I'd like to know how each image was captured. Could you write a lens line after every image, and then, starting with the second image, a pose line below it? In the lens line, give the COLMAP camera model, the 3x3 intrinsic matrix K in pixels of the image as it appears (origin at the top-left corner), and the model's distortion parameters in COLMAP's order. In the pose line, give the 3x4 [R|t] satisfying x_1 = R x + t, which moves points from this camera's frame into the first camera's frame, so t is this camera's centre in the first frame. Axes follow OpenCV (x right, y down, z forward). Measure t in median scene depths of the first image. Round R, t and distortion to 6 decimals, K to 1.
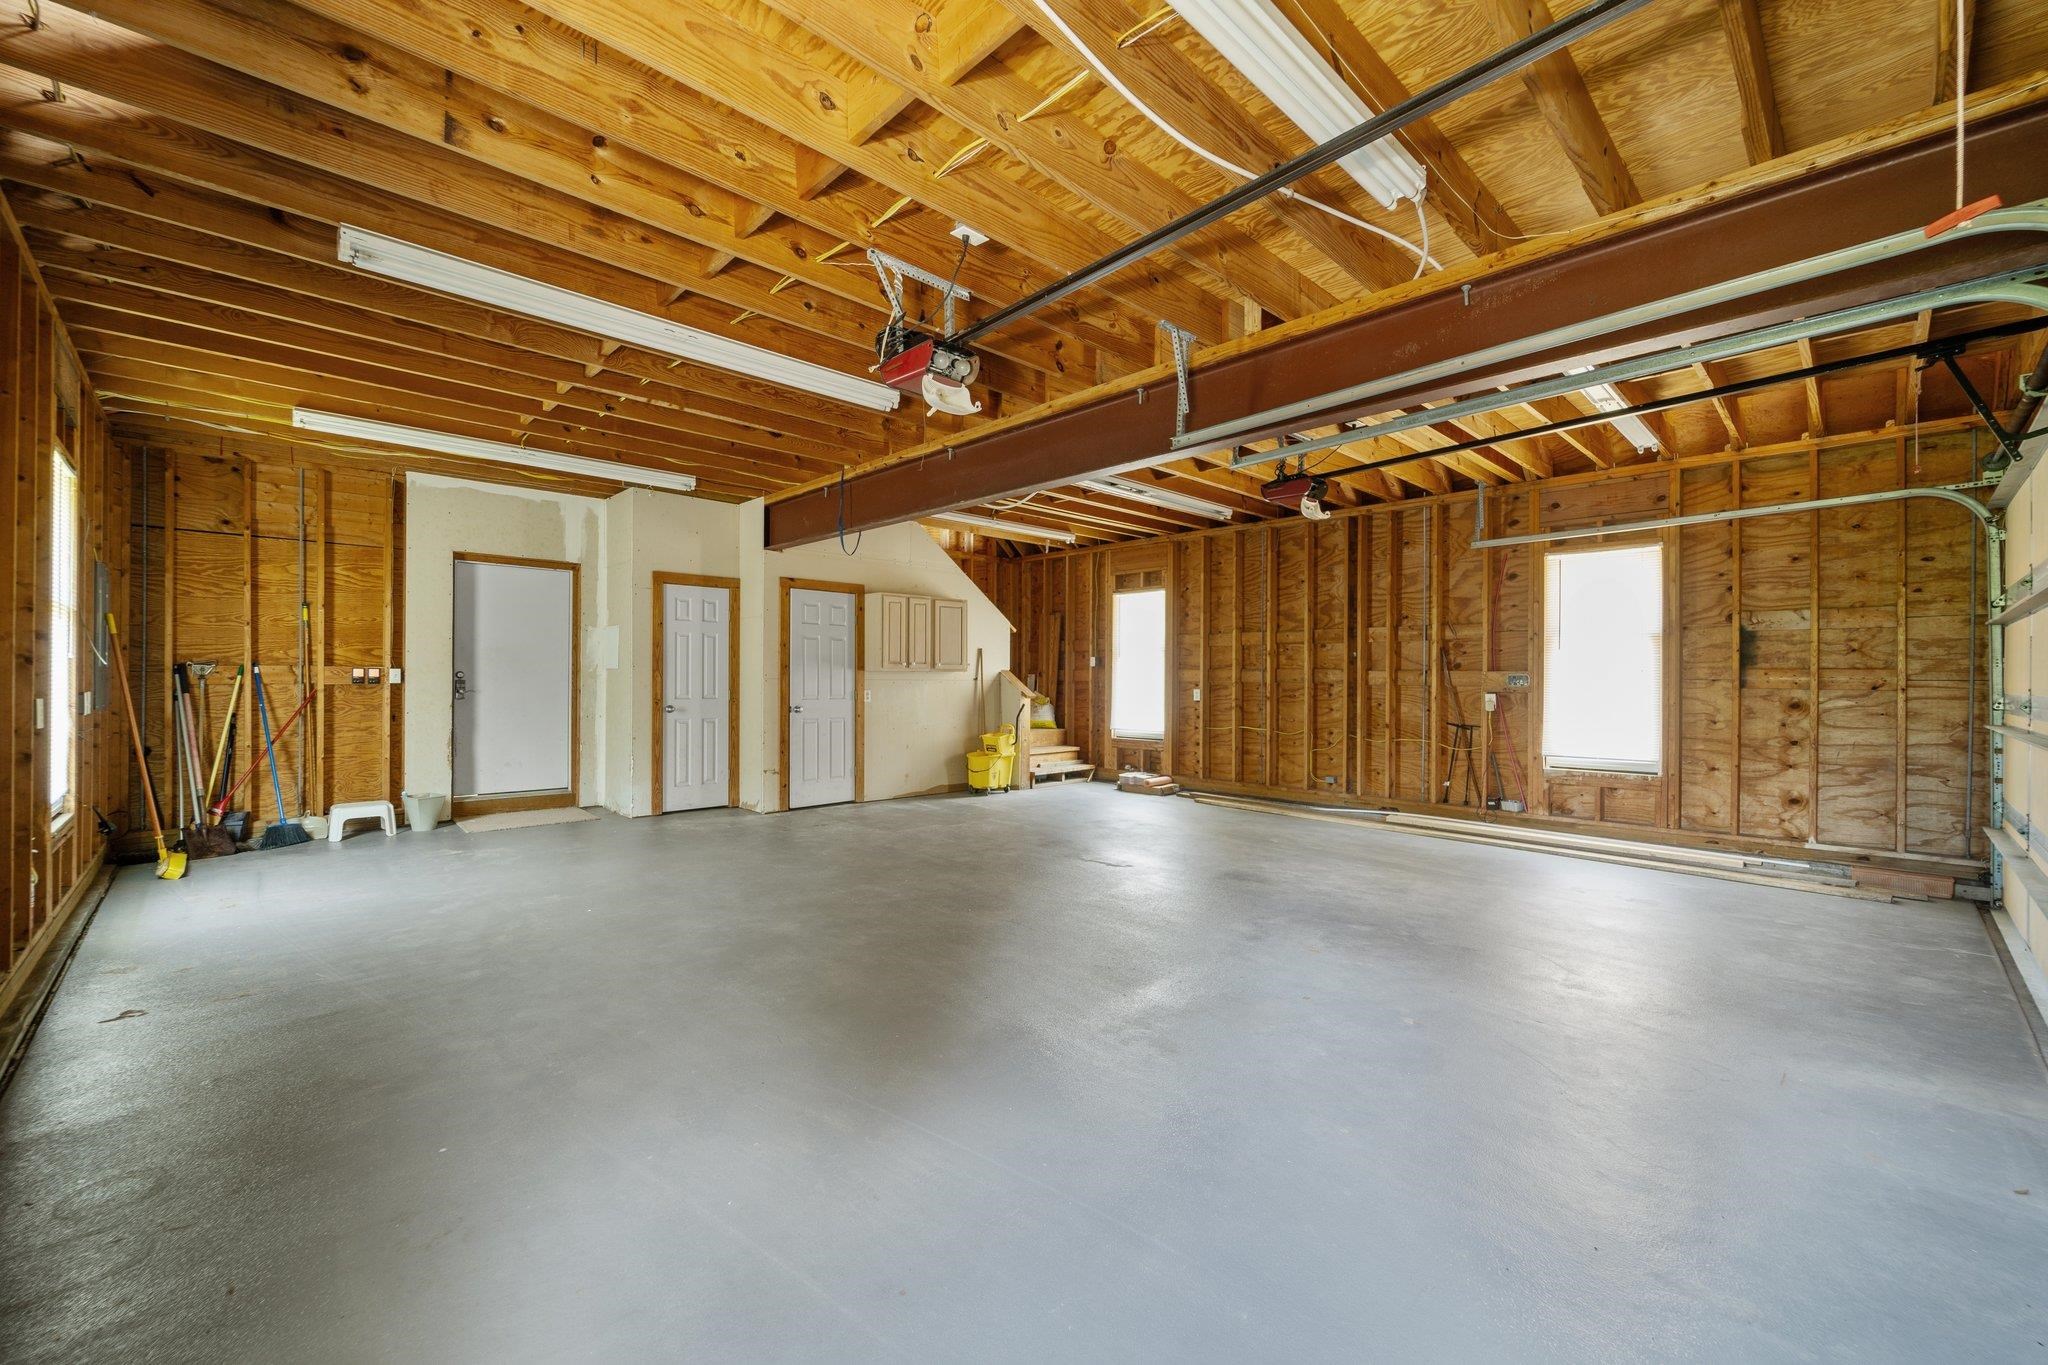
lens RADIAL K [[832.2, 0, 1037.8], [0, 832.2, 682.5], [0, 0, 1]] dist [0.003165, -0.001688]
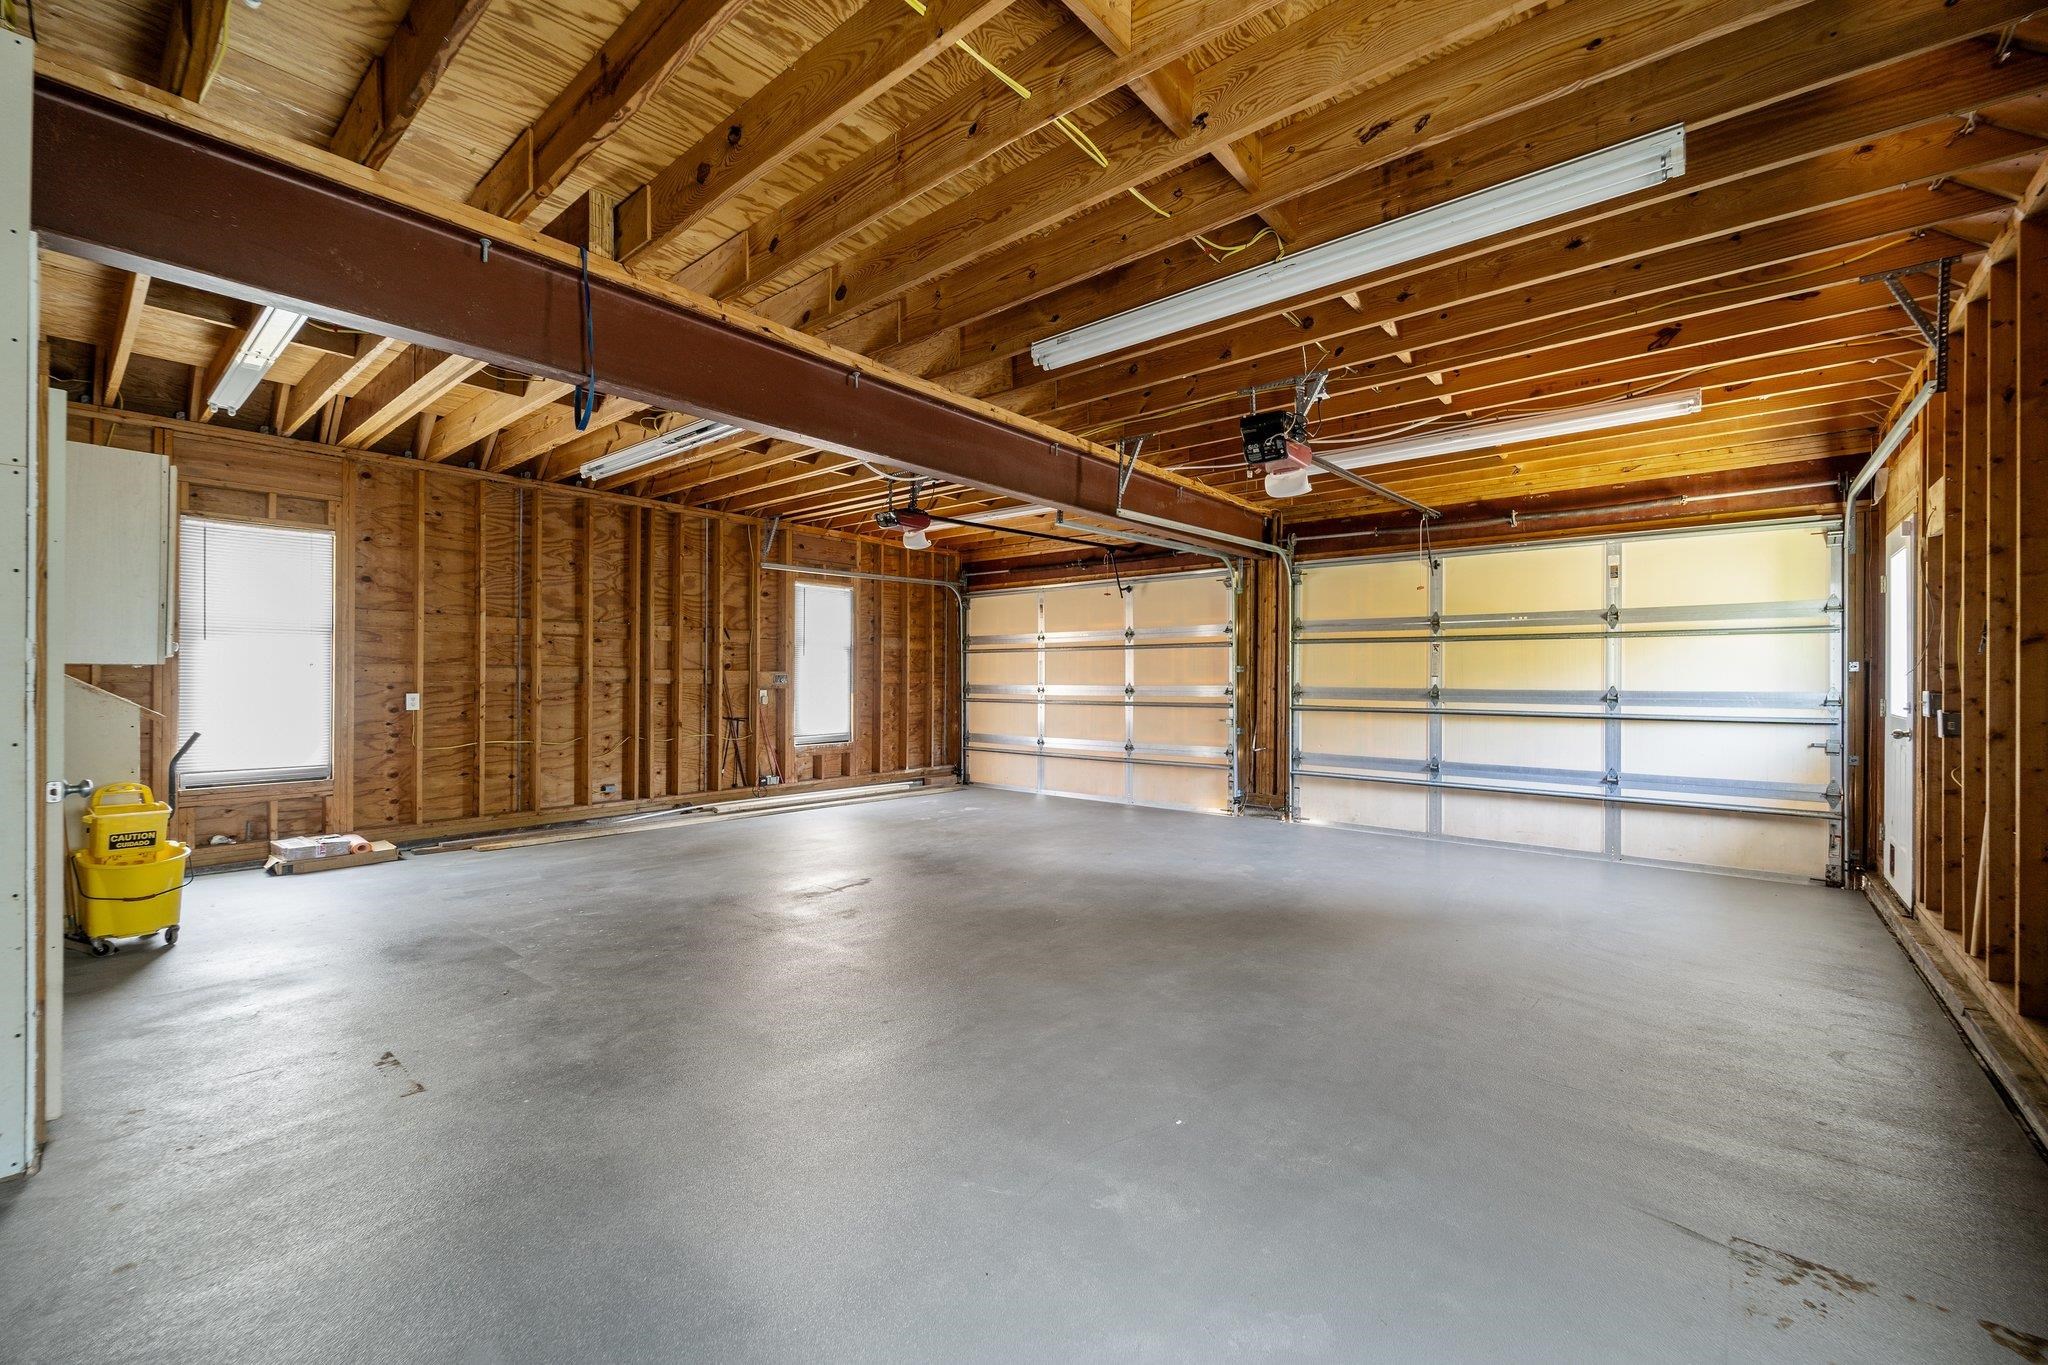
lens RADIAL K [[832.2, 0, 1034.4], [0, 832.2, 677.1], [0, 0, 1]] dist [0.003165, -0.001688]
pose [[-0.114065, -0.005421, 0.993459, -0.706070], [-0.004791, 0.999976, 0.004906, -0.013504], [-0.993462, -0.004200, -0.114088, 0.764003]]
